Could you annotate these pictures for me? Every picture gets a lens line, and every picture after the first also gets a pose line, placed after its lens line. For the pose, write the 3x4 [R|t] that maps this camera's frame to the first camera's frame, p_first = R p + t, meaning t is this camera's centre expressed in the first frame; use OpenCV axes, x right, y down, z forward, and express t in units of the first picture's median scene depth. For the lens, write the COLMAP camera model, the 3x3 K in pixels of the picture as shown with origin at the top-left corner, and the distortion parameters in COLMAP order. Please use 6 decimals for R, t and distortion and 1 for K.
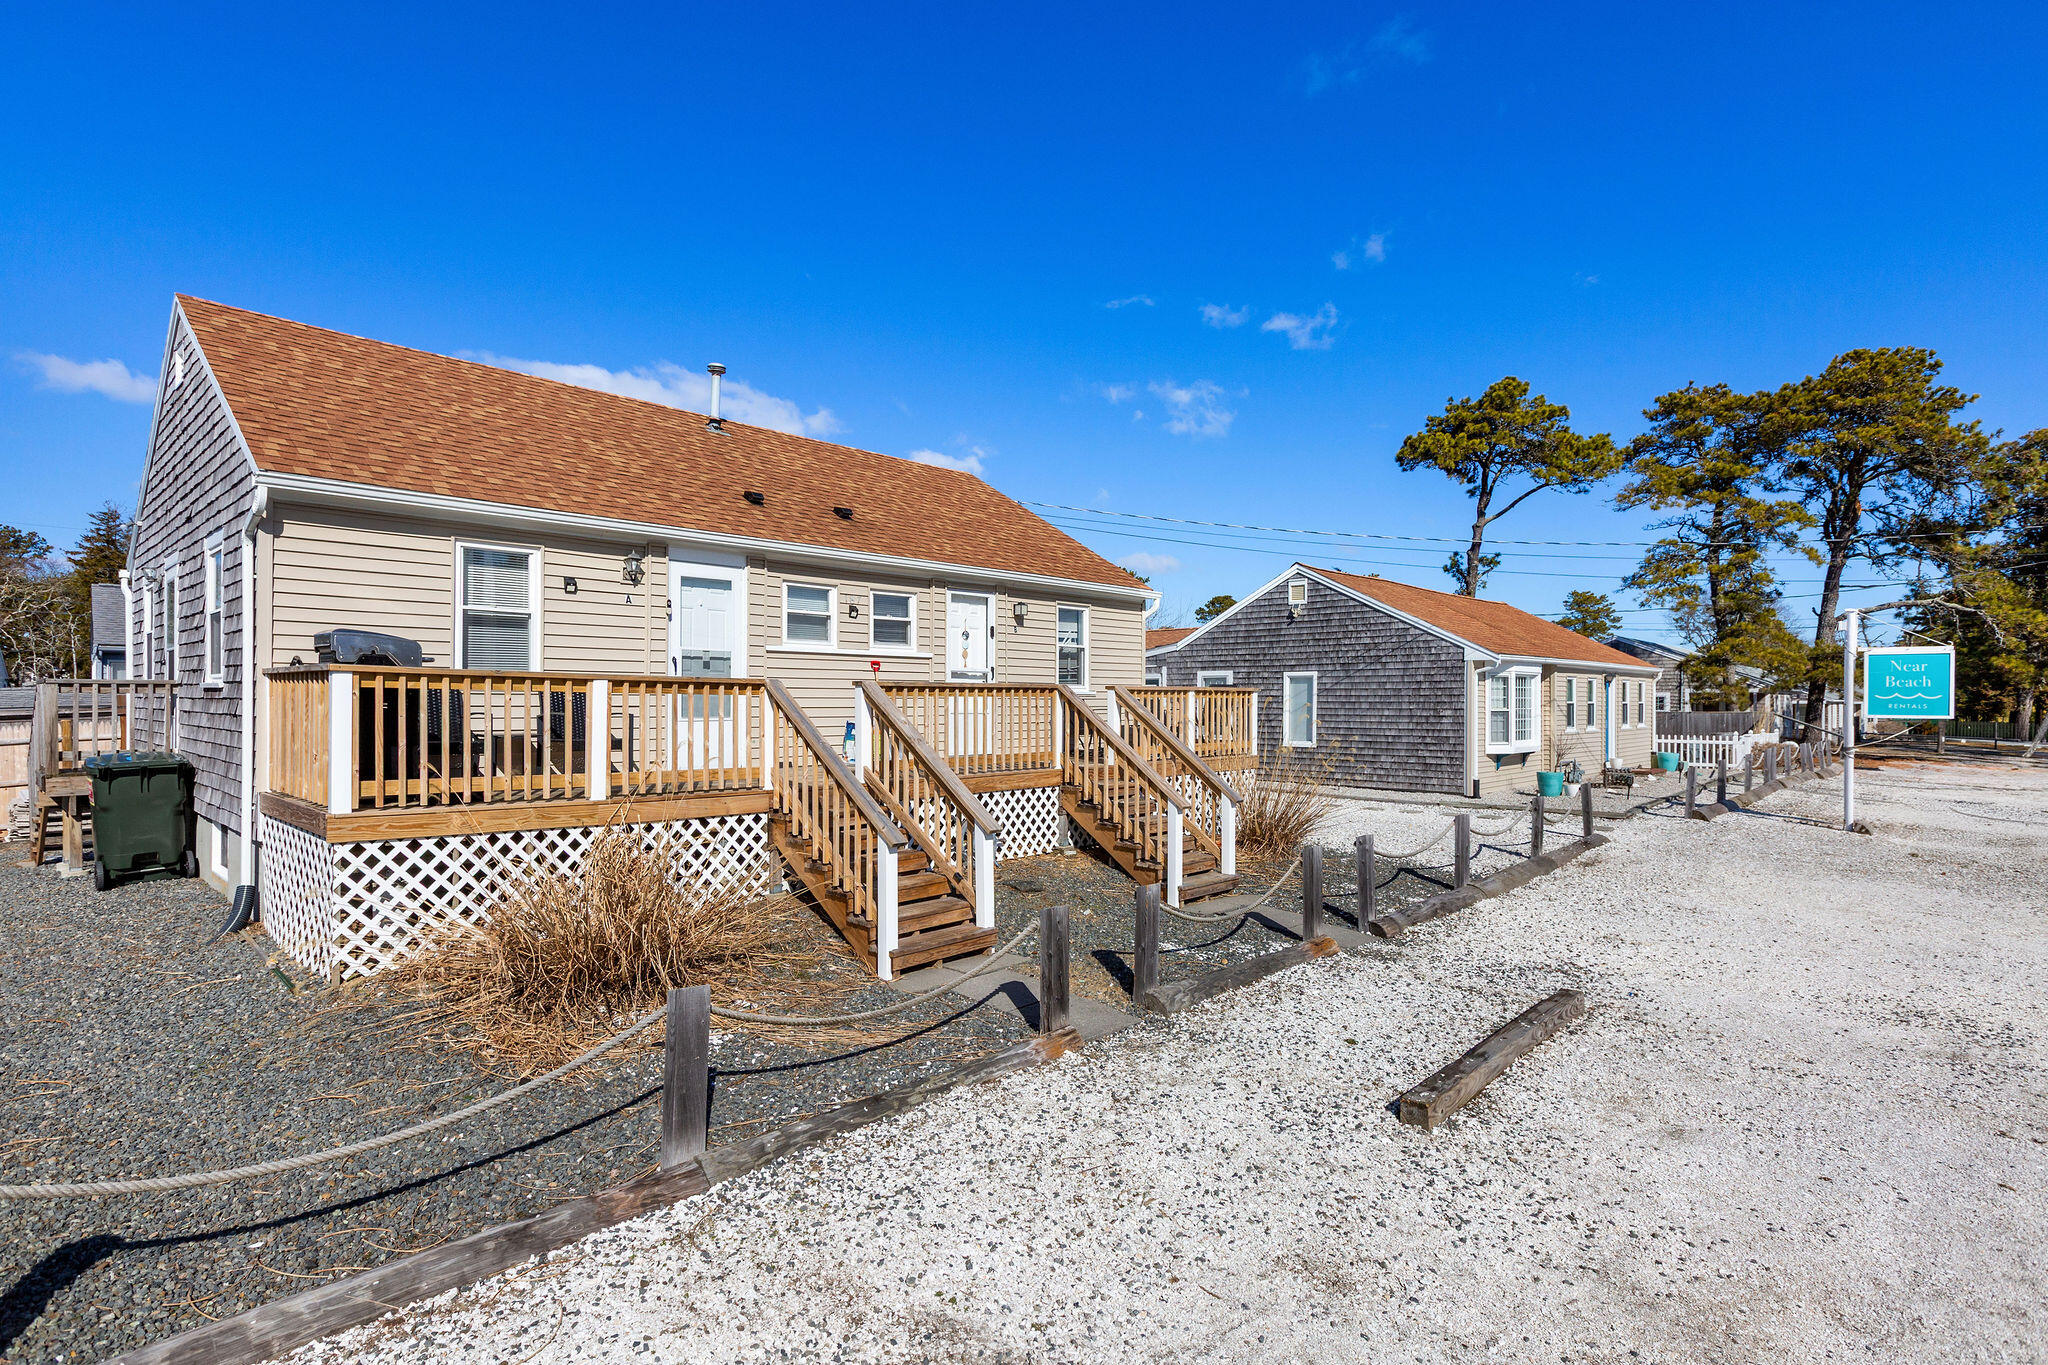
lens RADIAL K [[1012.7, 0, 1020.8], [0, 1012.7, 713.6], [0, 0, 1]] dist [0.014977, -0.000350]
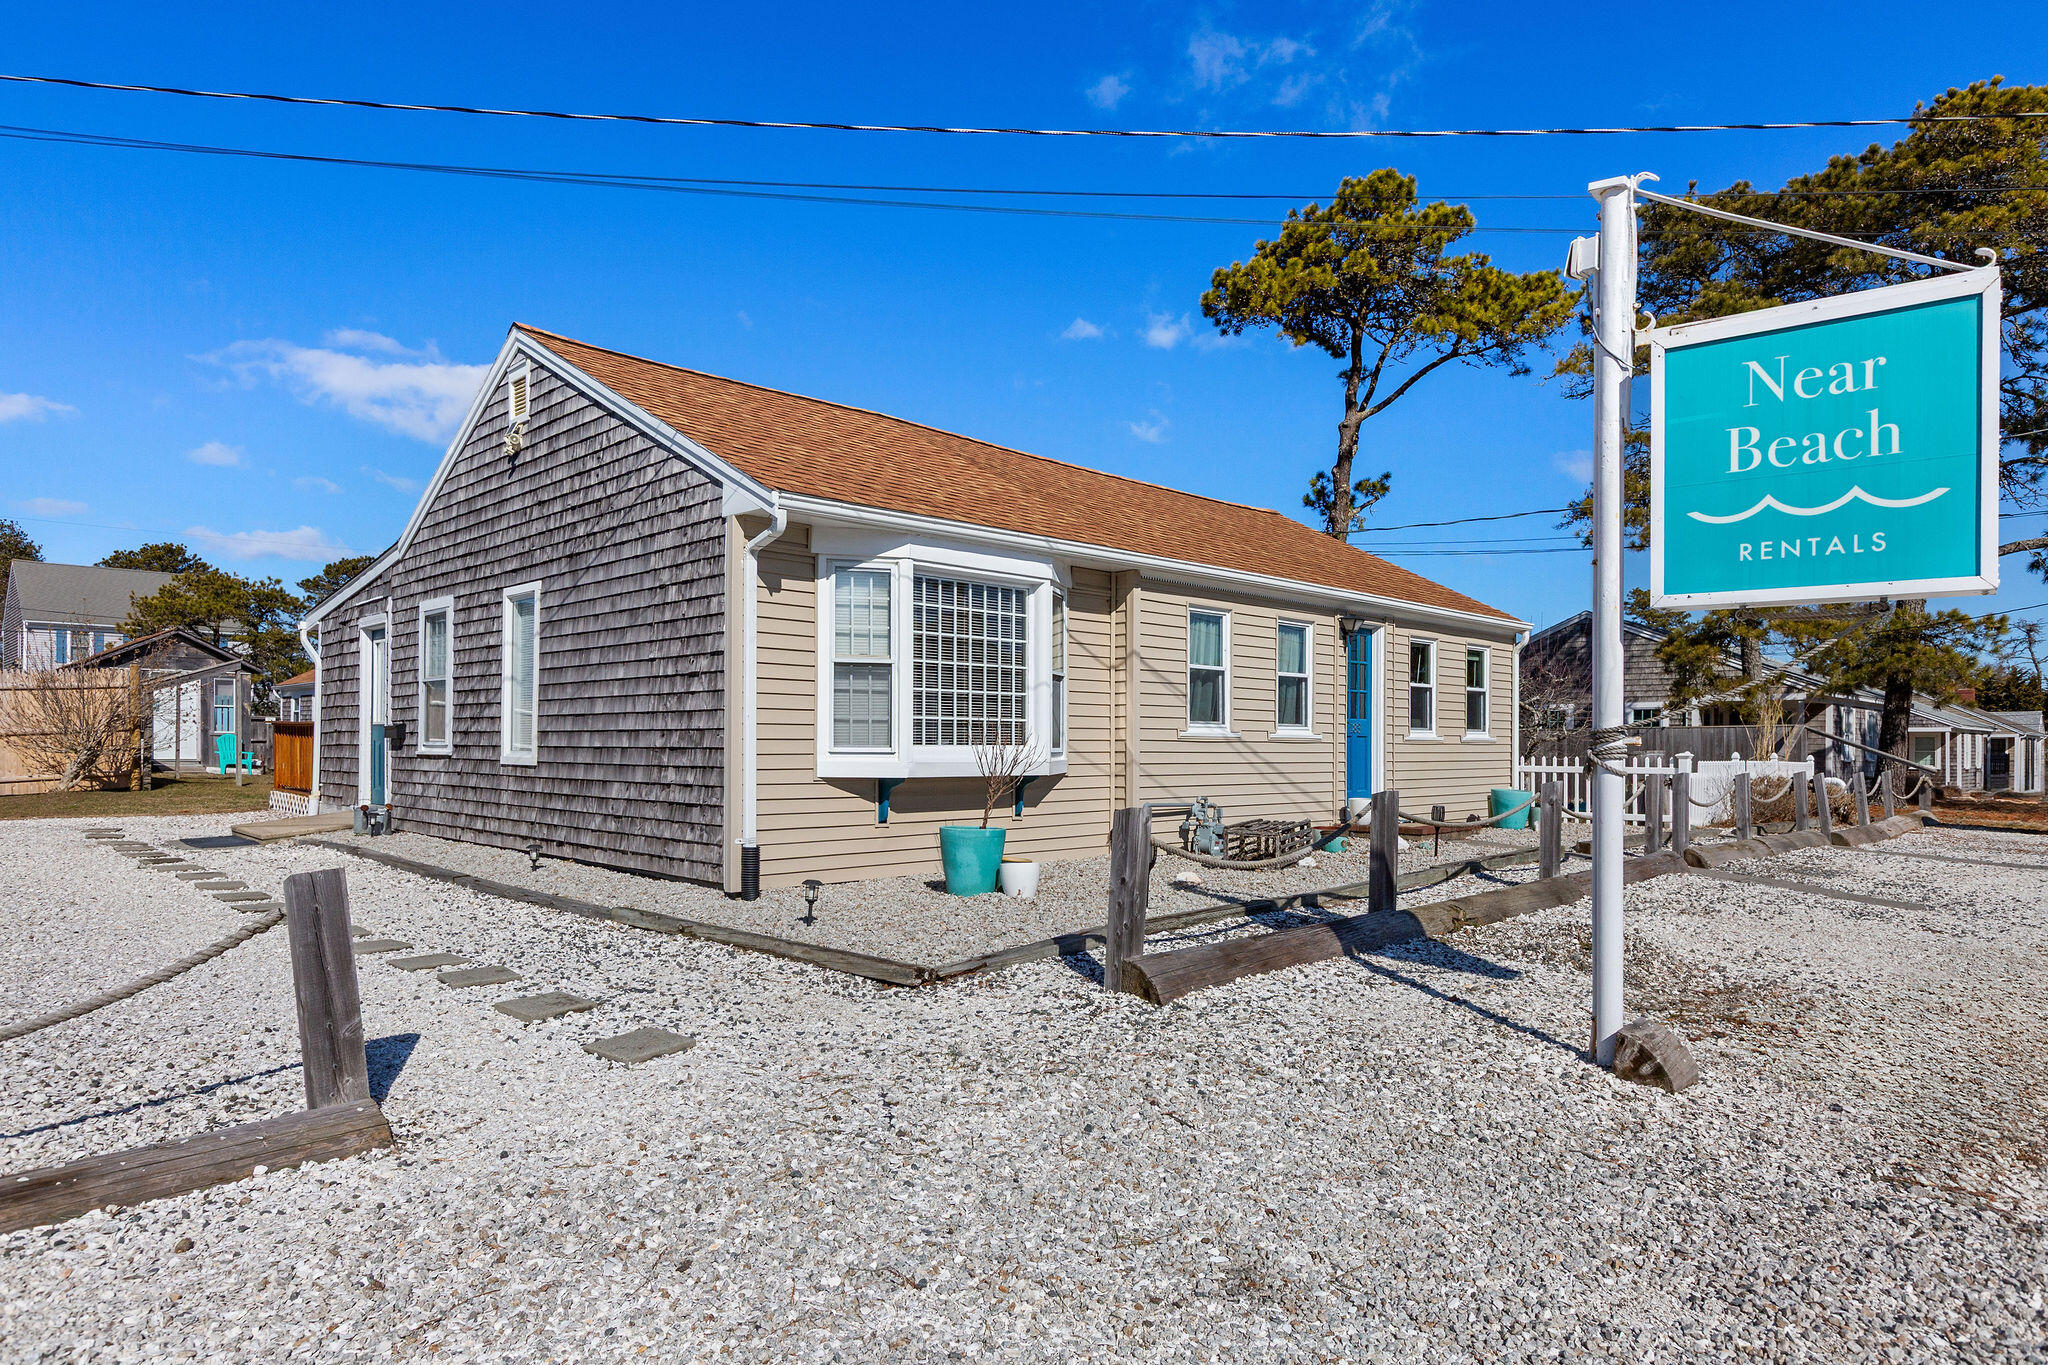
lens RADIAL K [[1187.3, 0, 1024.9], [0, 1187.3, 748.2], [0, 0, 1]] dist [0.000995, -0.000720]
pose [[0.999704, 0.005086, -0.023791, 0.827199], [-0.005348, 0.999925, -0.010973, 0.050783], [0.023734, 0.011097, 0.999657, 0.864775]]
